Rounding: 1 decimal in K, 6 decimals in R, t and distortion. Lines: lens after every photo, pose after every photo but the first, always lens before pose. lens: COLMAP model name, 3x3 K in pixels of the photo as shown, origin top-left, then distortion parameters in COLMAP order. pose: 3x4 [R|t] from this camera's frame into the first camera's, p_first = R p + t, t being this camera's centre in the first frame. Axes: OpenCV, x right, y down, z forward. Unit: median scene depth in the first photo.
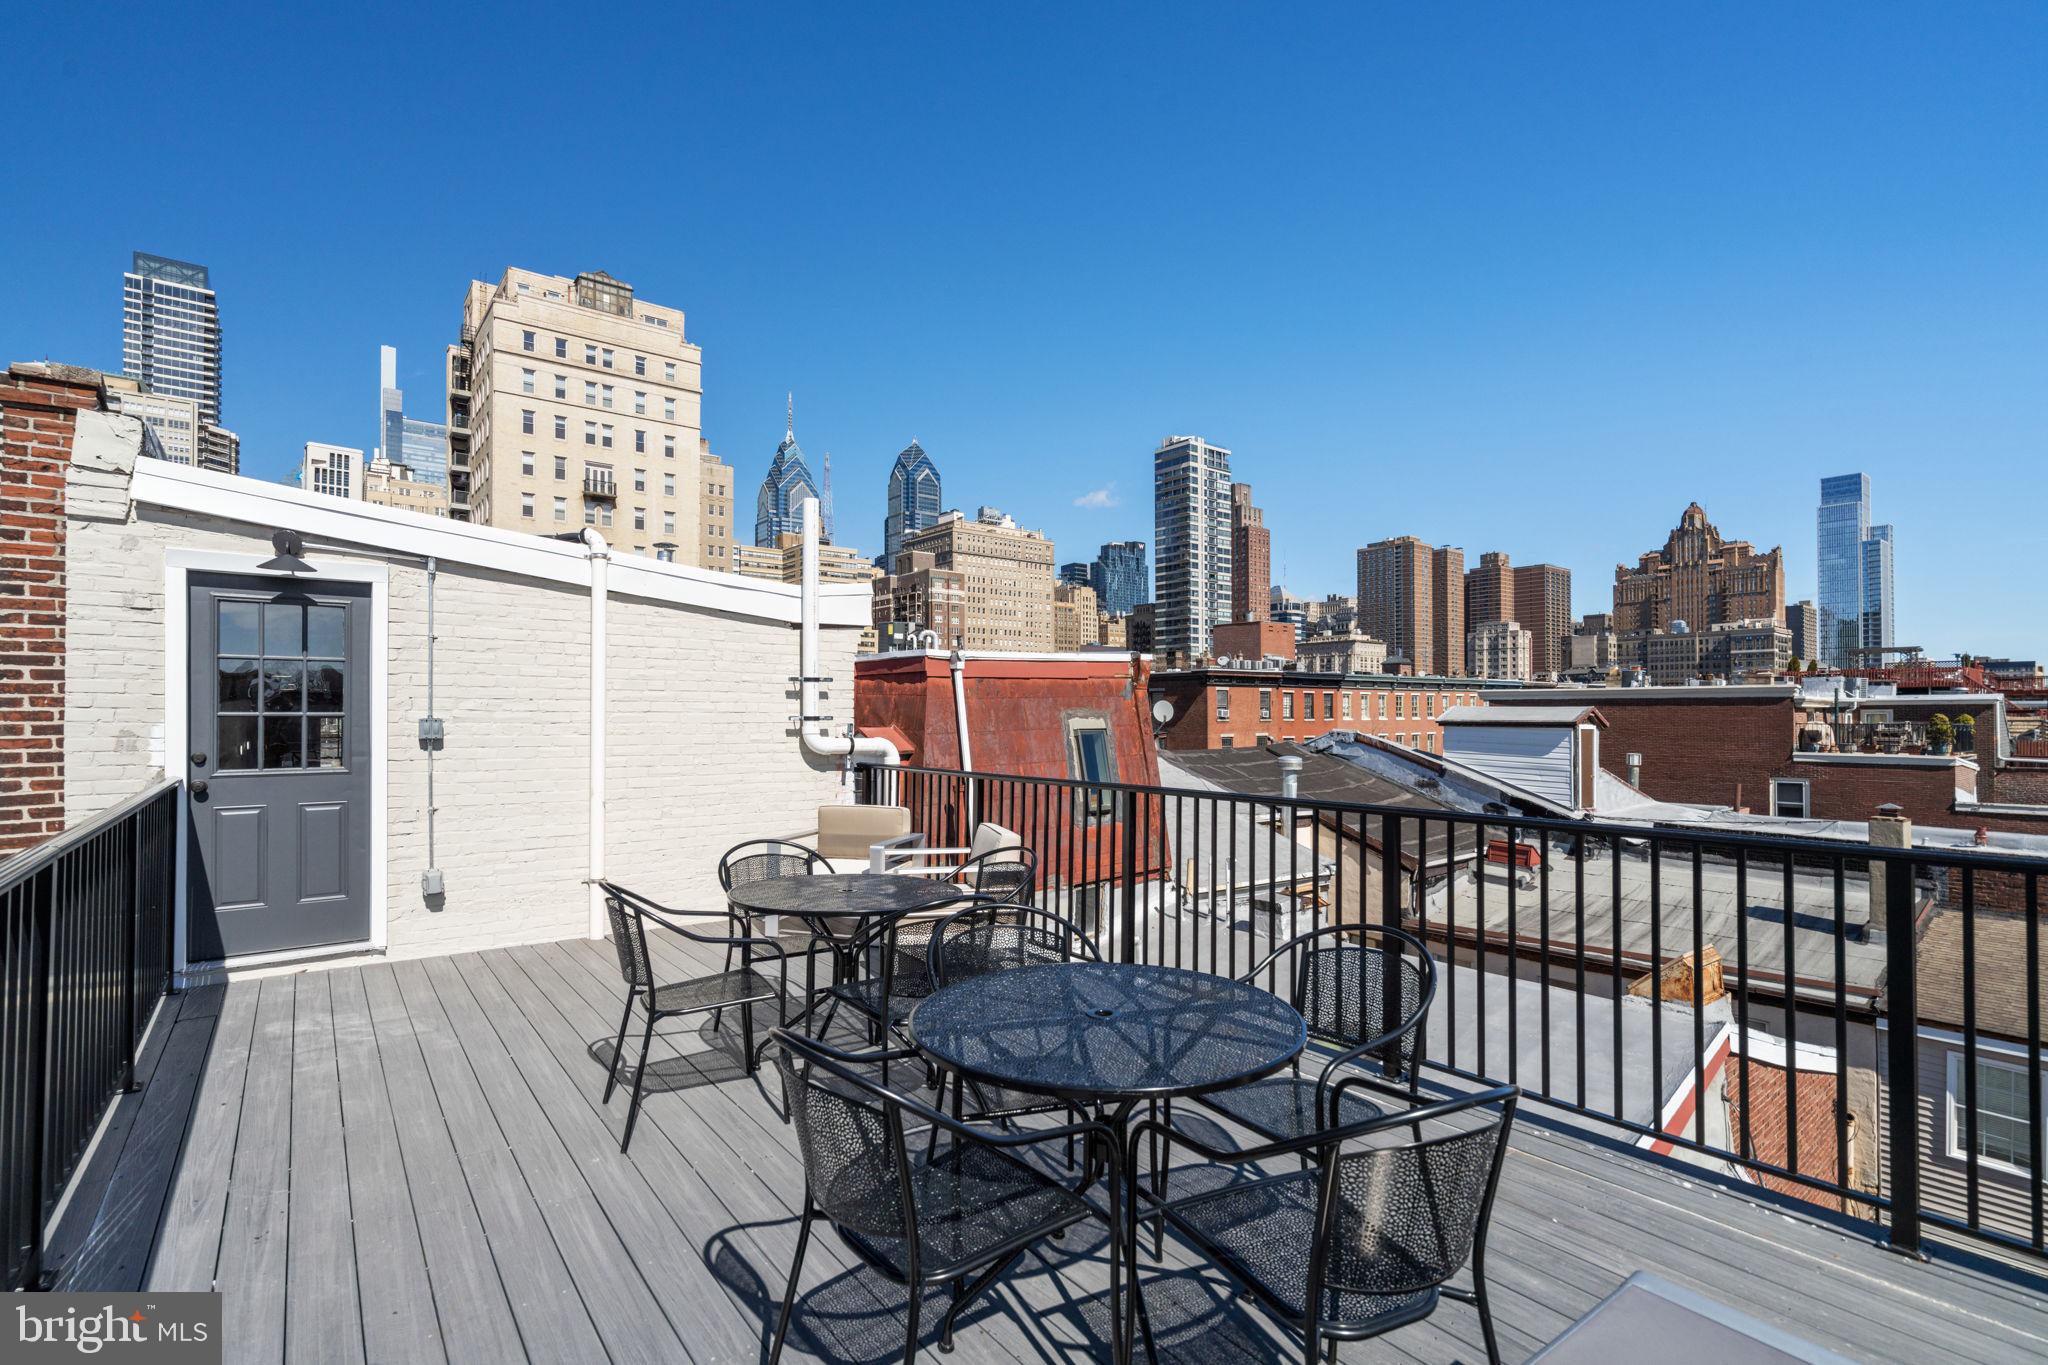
lens RADIAL K [[953.3, 0, 1045.9], [0, 953.3, 699.4], [0, 0, 1]] dist [0.000236, 0.001730]
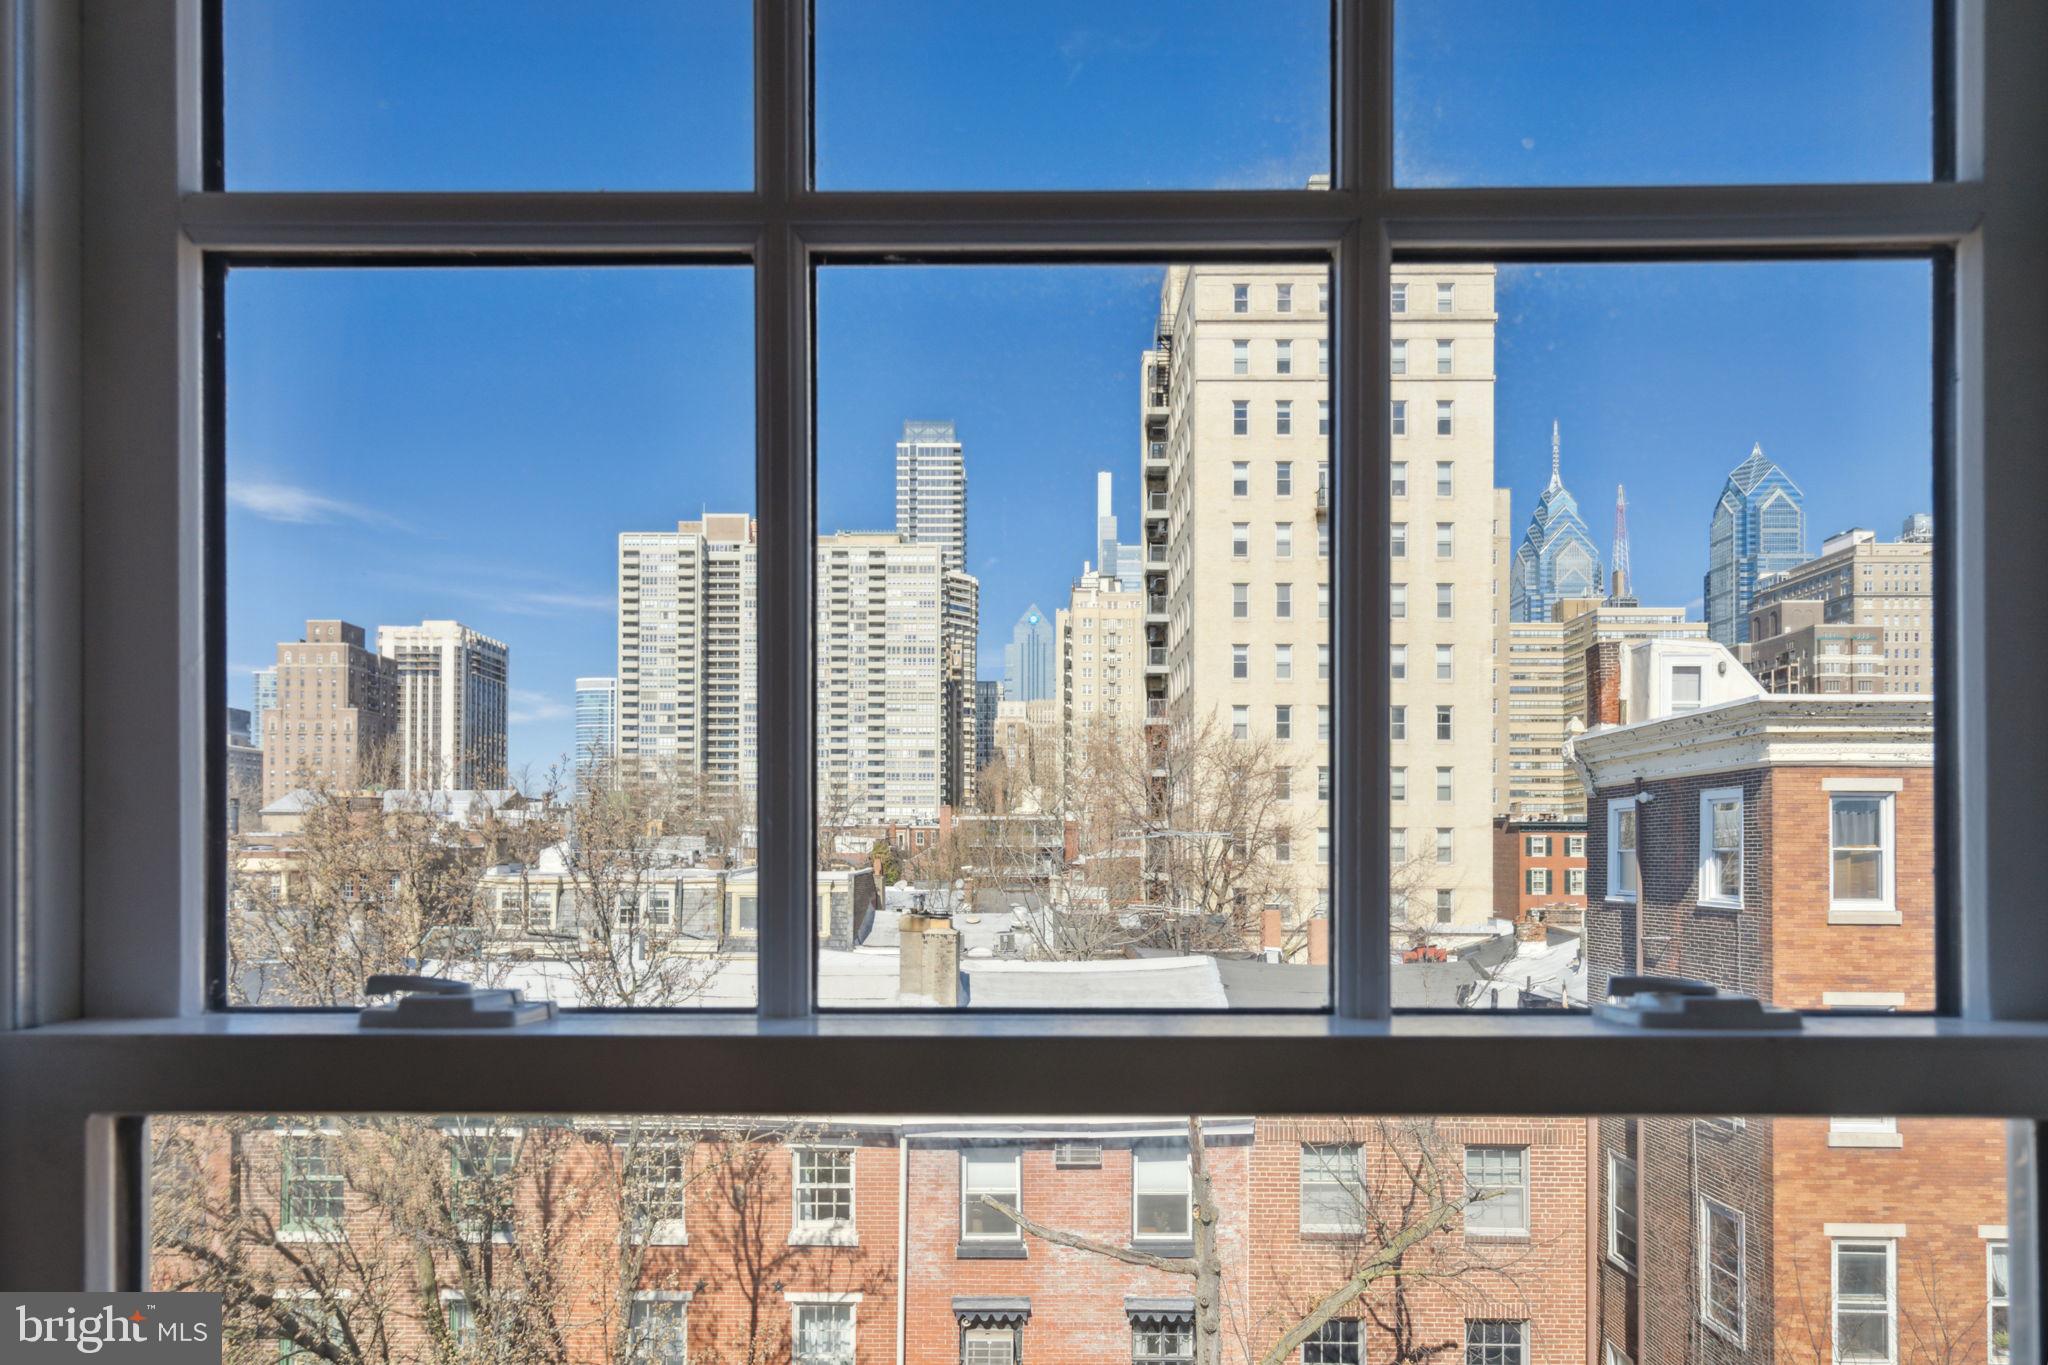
lens RADIAL K [[1133.5, 0, 1023.6], [0, 1133.5, 861.4], [0, 0, 1]] dist [0.002167, 0.017893]
pose [[0.775299, 0.000423, -0.631594, -0.145043], [0.008332, 0.999906, 0.010897, 0.013431], [0.631539, -0.013711, 0.775223, 0.259215]]
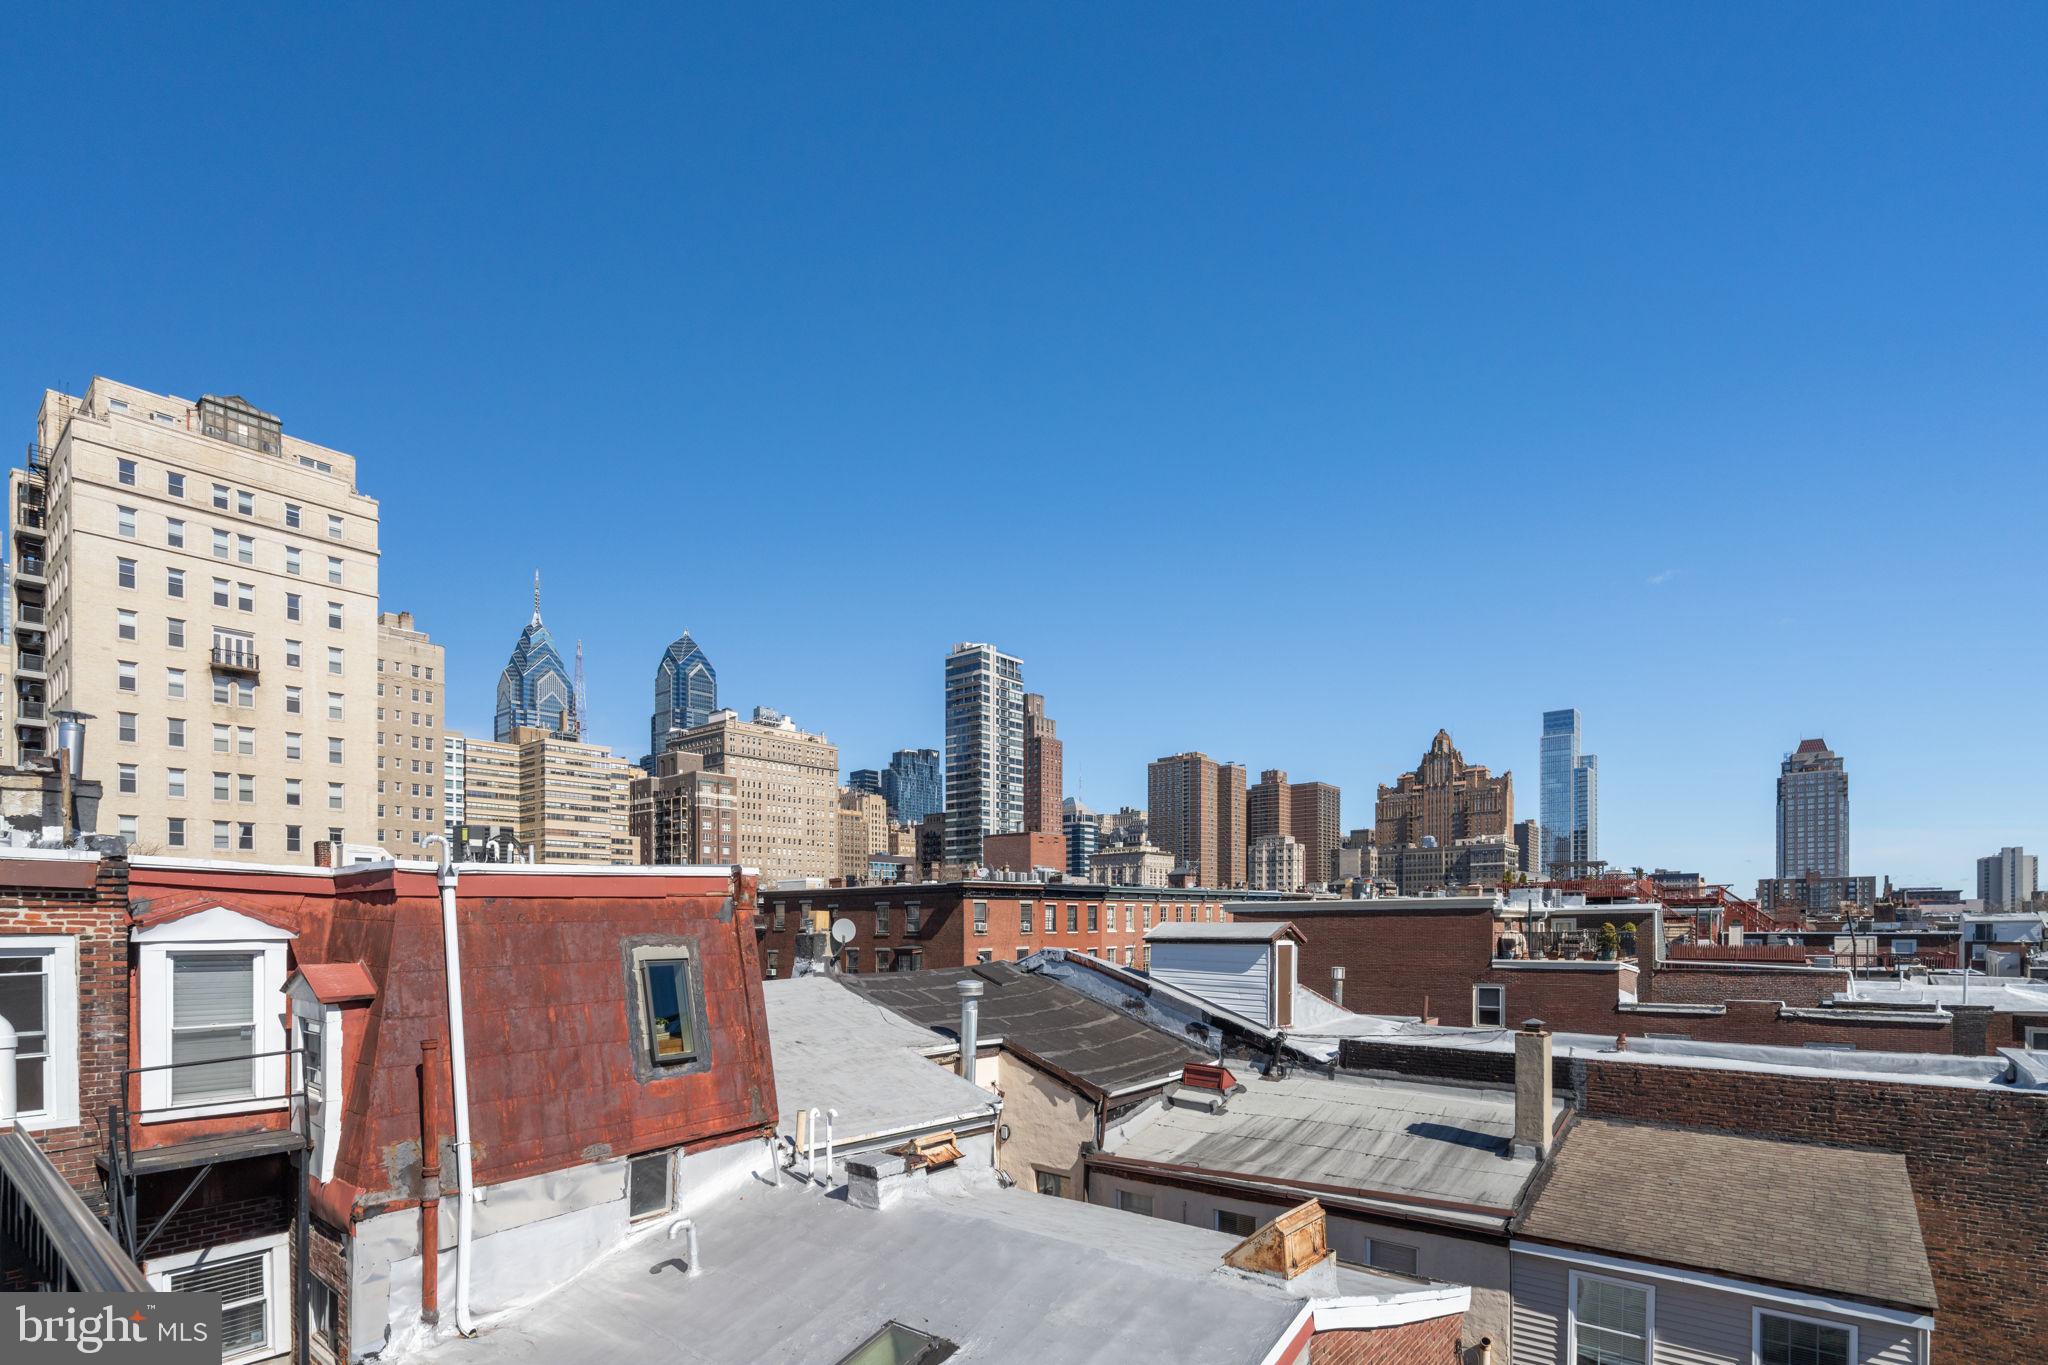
lens RADIAL K [[966.2, 0, 1056.9], [0, 966.2, 917.1], [0, 0, 1]] dist [0.006120, -0.000137]
pose [[0.976267, -0.007450, 0.216441, 0.041058], [0.005959, 0.999954, 0.007544, -0.002021], [-0.216487, -0.006075, 0.976267, 0.026544]]
